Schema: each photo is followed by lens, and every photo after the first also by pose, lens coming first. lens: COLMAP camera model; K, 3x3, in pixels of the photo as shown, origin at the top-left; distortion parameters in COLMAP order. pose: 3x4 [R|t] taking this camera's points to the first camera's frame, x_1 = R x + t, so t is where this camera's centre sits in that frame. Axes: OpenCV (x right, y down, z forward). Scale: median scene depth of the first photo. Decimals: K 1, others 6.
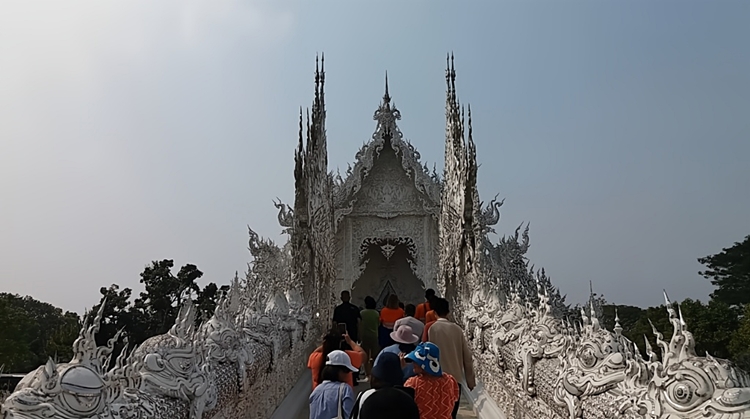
lens RADIAL K [[624.9, 0, 375.0], [0, 624.9, 209.5], [0, 0, 1]] dist [-0.006355, -0.004099]
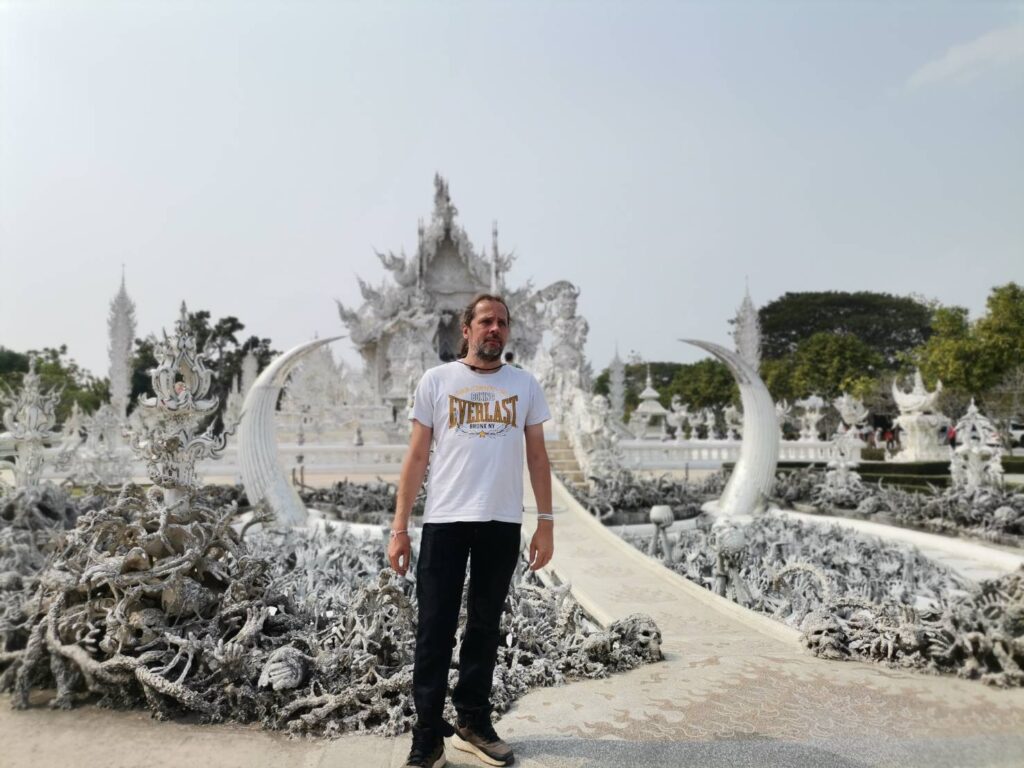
lens RADIAL K [[784.3, 0, 512.0], [0, 784.3, 384.0], [0, 0, 1]] dist [0.031492, 0.005229]
pose [[0.989278, 0.006563, 0.145894, -0.044388], [-0.032842, 0.983400, 0.178456, -0.052261], [-0.142301, -0.181334, 0.973072, -0.342512]]
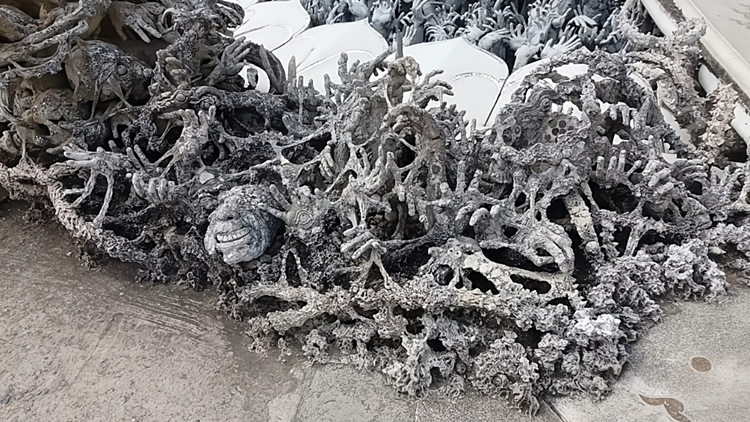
lens RADIAL K [[633.7, 0, 375.0], [0, 633.7, 211.0], [0, 0, 1]] dist [0.137390, -0.341654]
pose [[0.995733, 0.004471, -0.092173, -0.043407], [0.068141, 0.637935, 0.767069, -0.041209], [0.062230, -0.770077, 0.634909, -0.297677]]
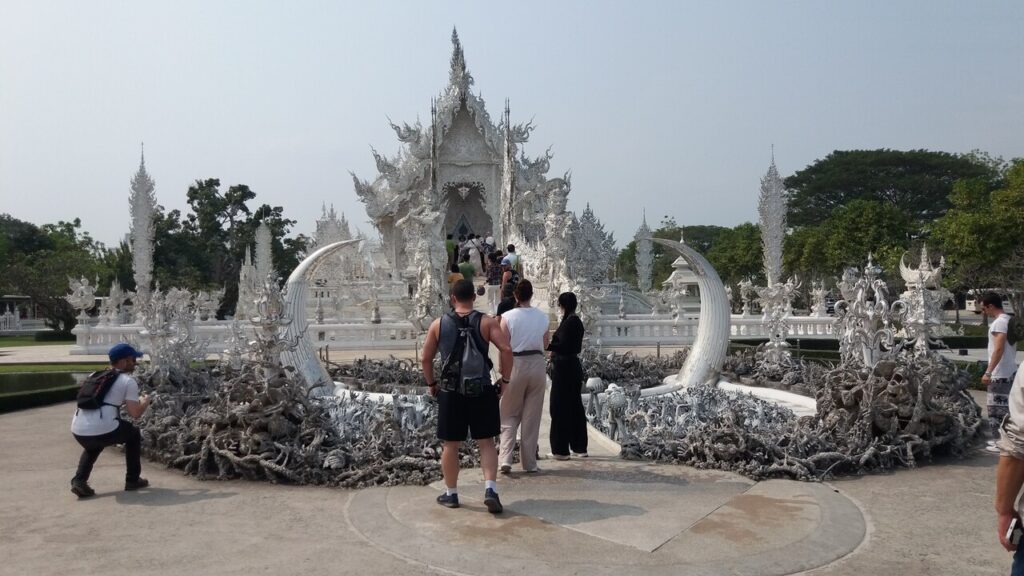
lens RADIAL K [[865.2, 0, 512.0], [0, 865.2, 288.0], [0, 0, 1]] dist [0.137390, -0.341654]
pose [[0.994110, -0.004973, 0.108260, -0.039835], [-0.019737, 0.973933, 0.225977, -0.078192], [-0.106562, -0.226783, 0.968098, -0.419336]]
